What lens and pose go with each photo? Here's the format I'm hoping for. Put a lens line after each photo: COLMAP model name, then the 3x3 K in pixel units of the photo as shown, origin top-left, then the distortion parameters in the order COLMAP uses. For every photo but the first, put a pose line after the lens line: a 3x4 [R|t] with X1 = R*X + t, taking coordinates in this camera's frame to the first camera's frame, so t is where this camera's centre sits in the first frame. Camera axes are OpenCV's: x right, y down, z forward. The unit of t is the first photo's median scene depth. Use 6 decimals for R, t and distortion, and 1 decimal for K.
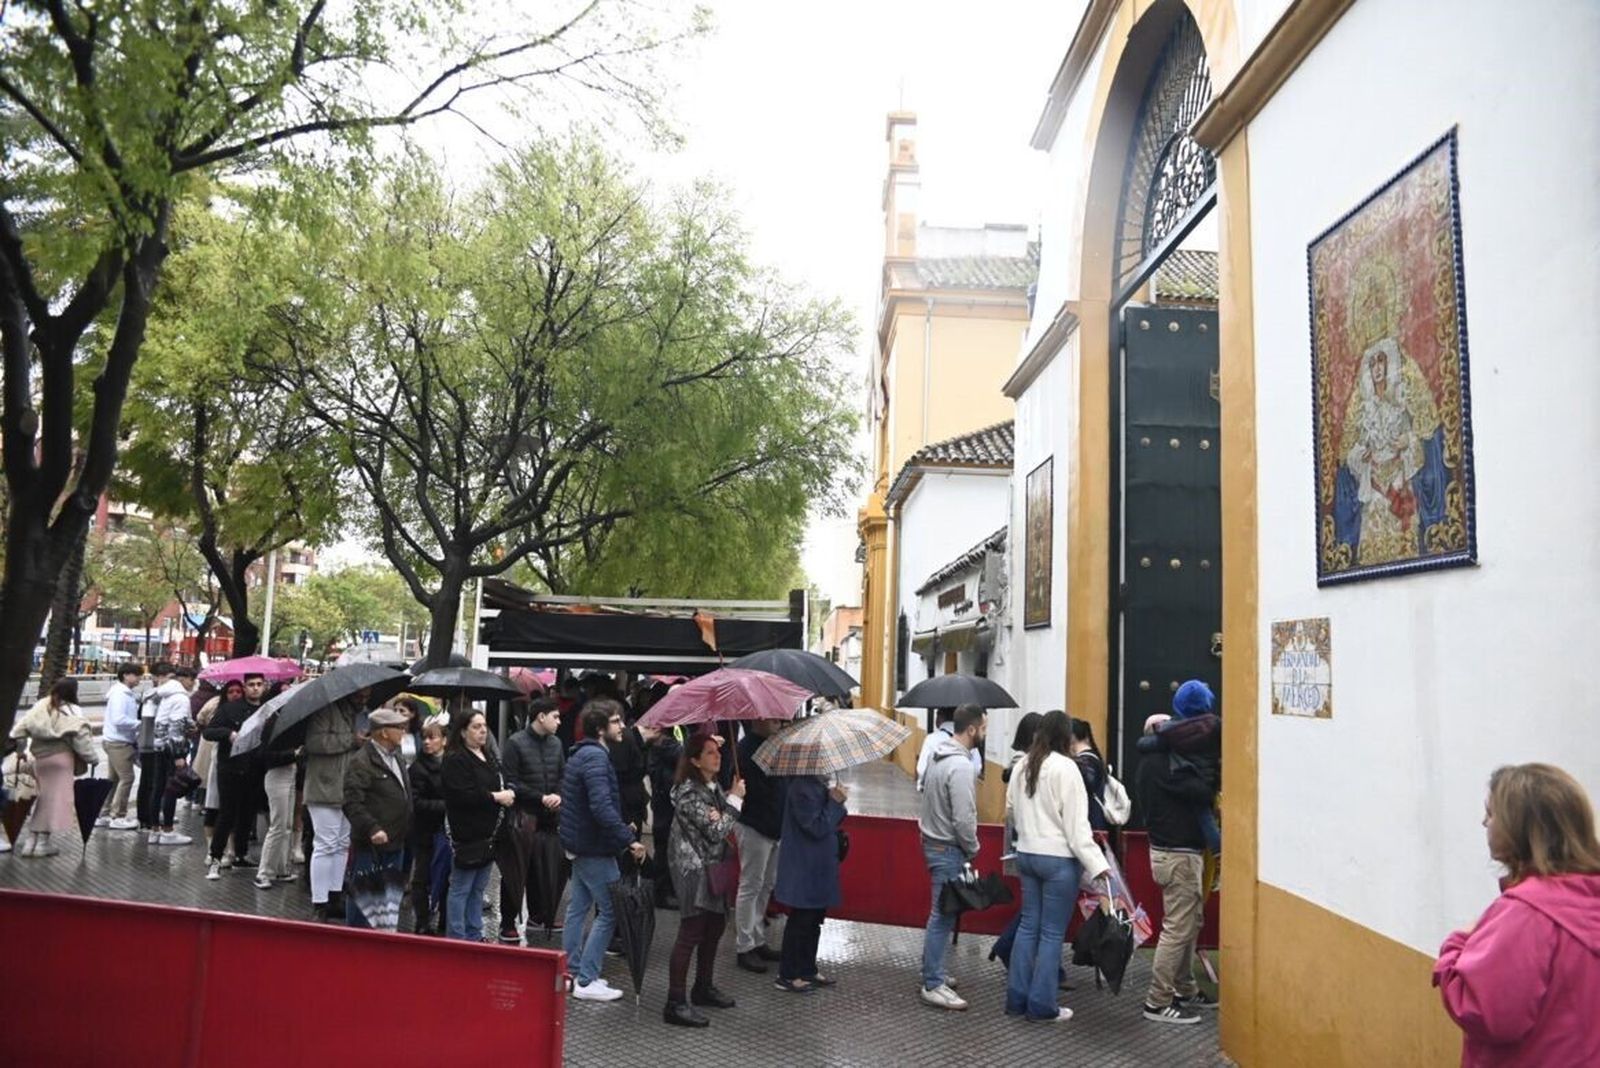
lens RADIAL K [[1089.6, 0, 800.0], [0, 1089.6, 534.0], [0, 0, 1]] dist [-0.118691, 0.100075]
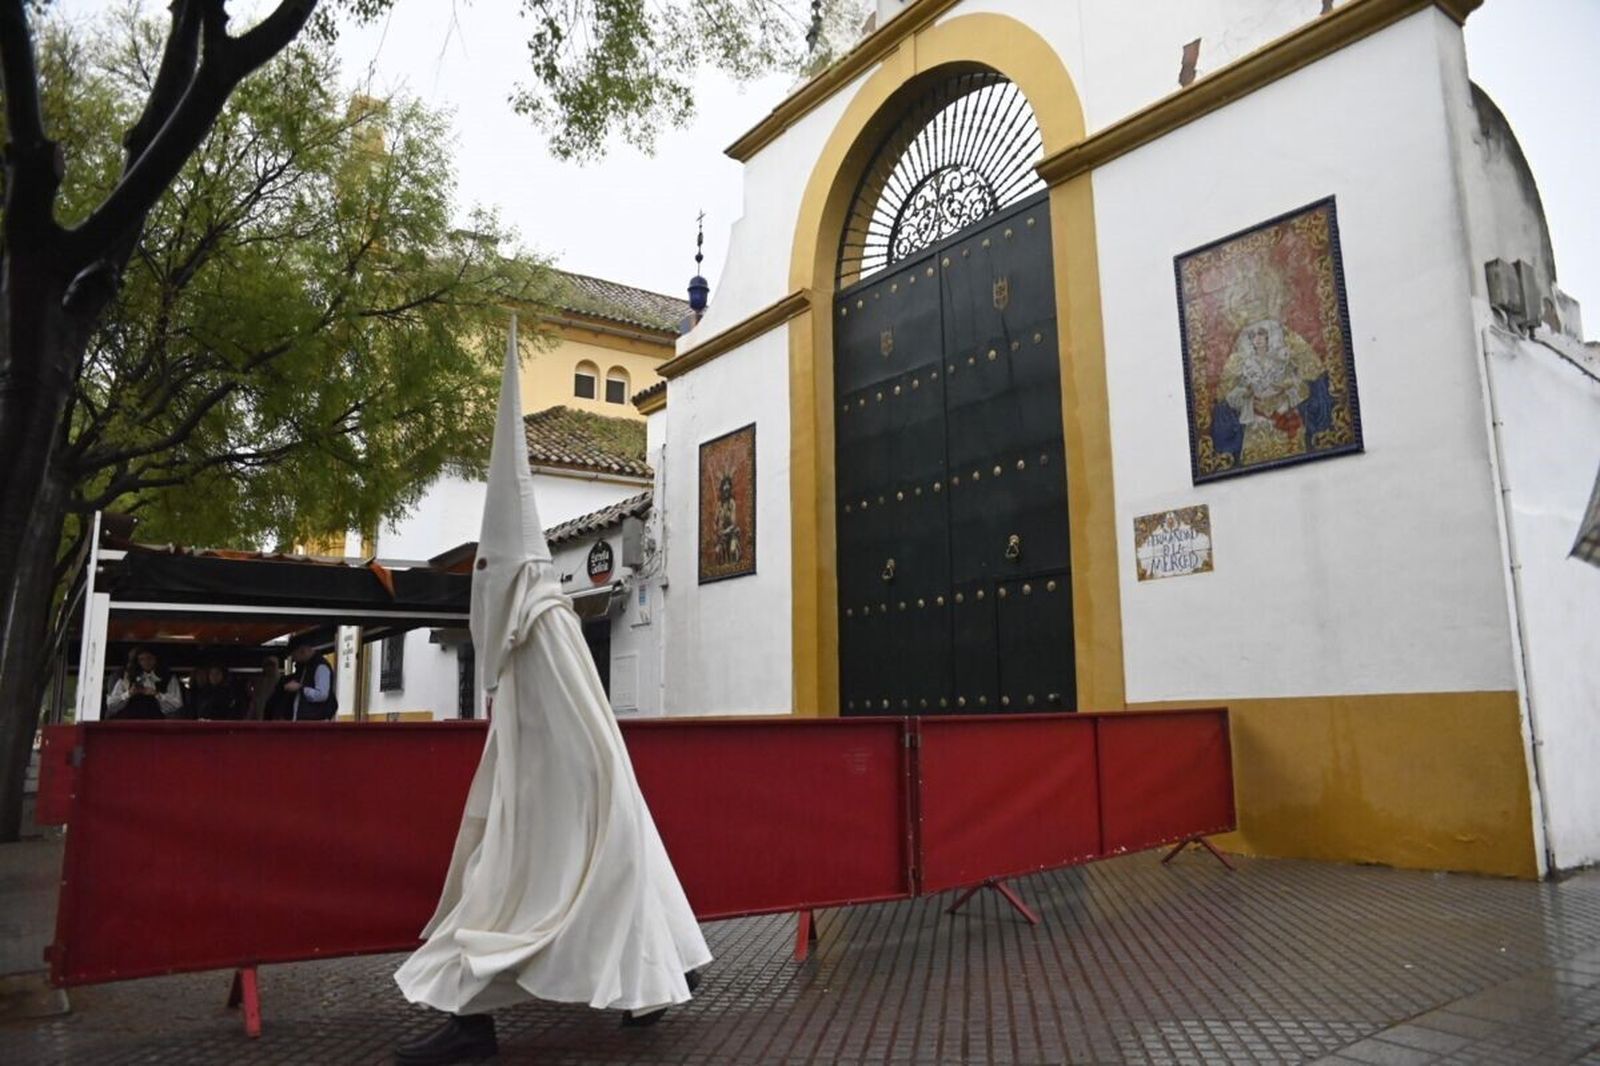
lens RADIAL K [[1089.6, 0, 800.0], [0, 1089.6, 533.0], [0, 0, 1]] dist [-0.118691, 0.100075]
pose [[0.808750, 0.049157, 0.586095, -0.914779], [-0.025643, 0.998501, -0.048360, 0.224583], [-0.587594, 0.024082, 0.808798, 0.133014]]
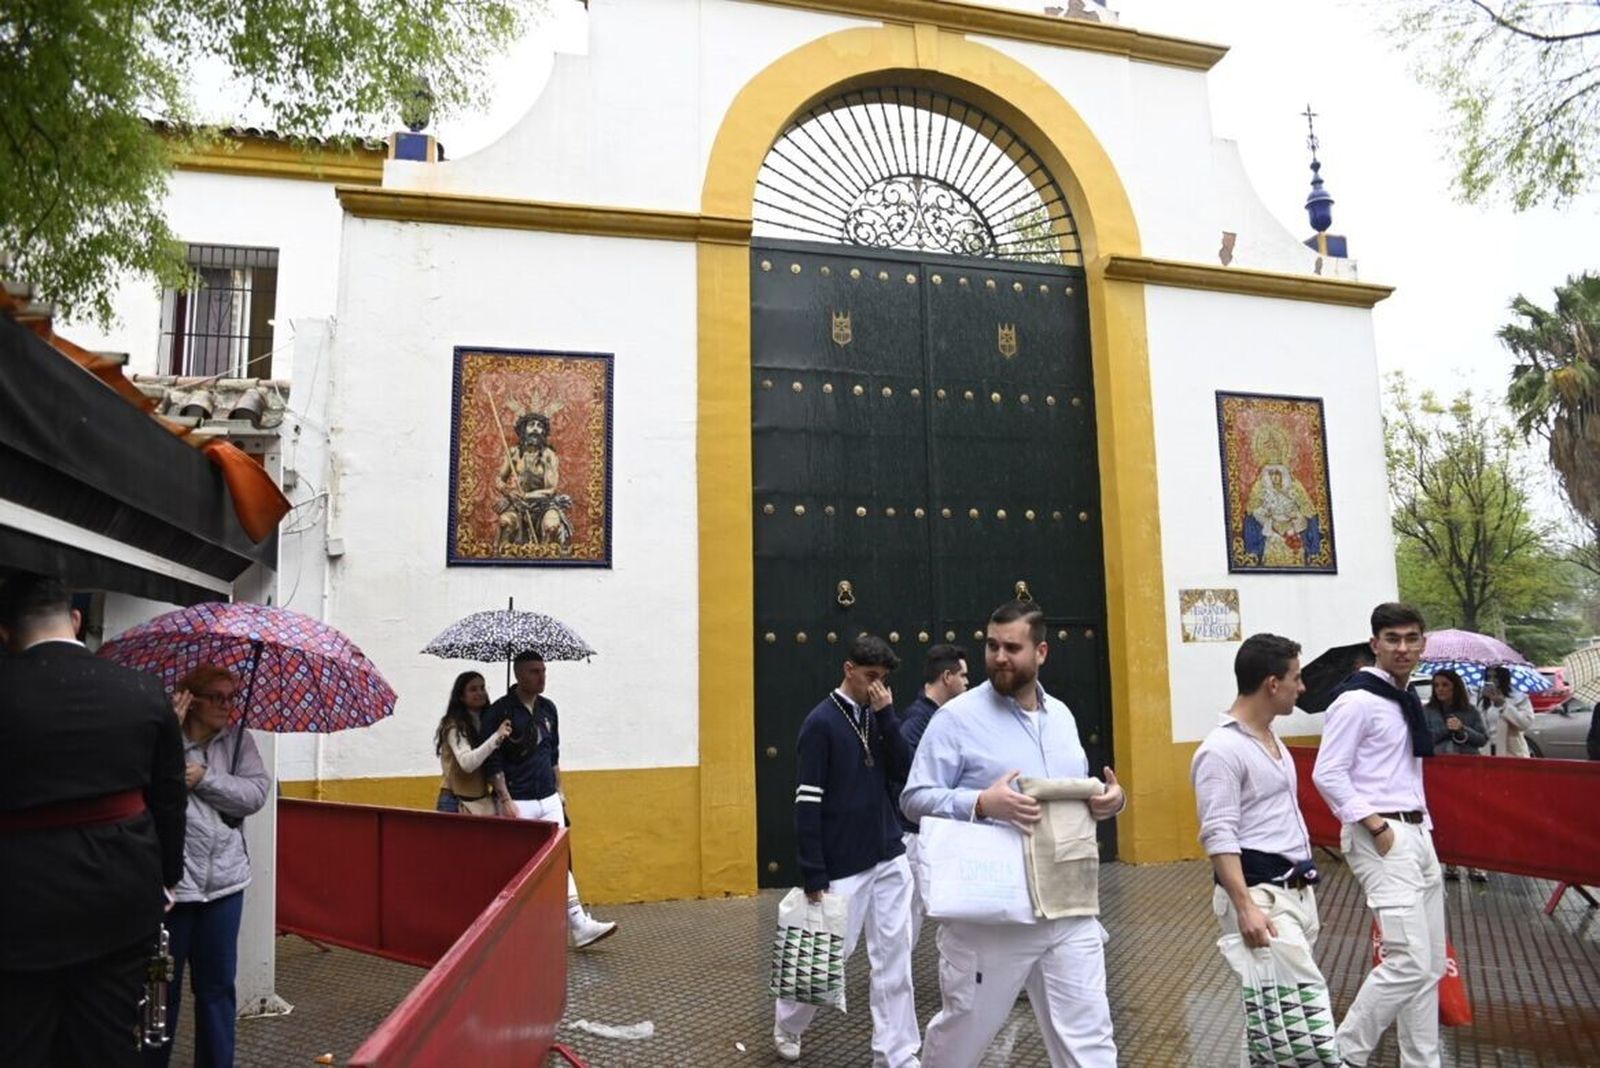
lens RADIAL K [[1089.6, 0, 800.0], [0, 1089.6, 534.0], [0, 0, 1]] dist [-0.118691, 0.100075]
pose [[-0.244236, 0.102842, 0.964247, -1.316007], [-0.104644, 0.985759, -0.131642, 0.349509], [-0.964053, -0.133054, -0.229996, 2.436633]]
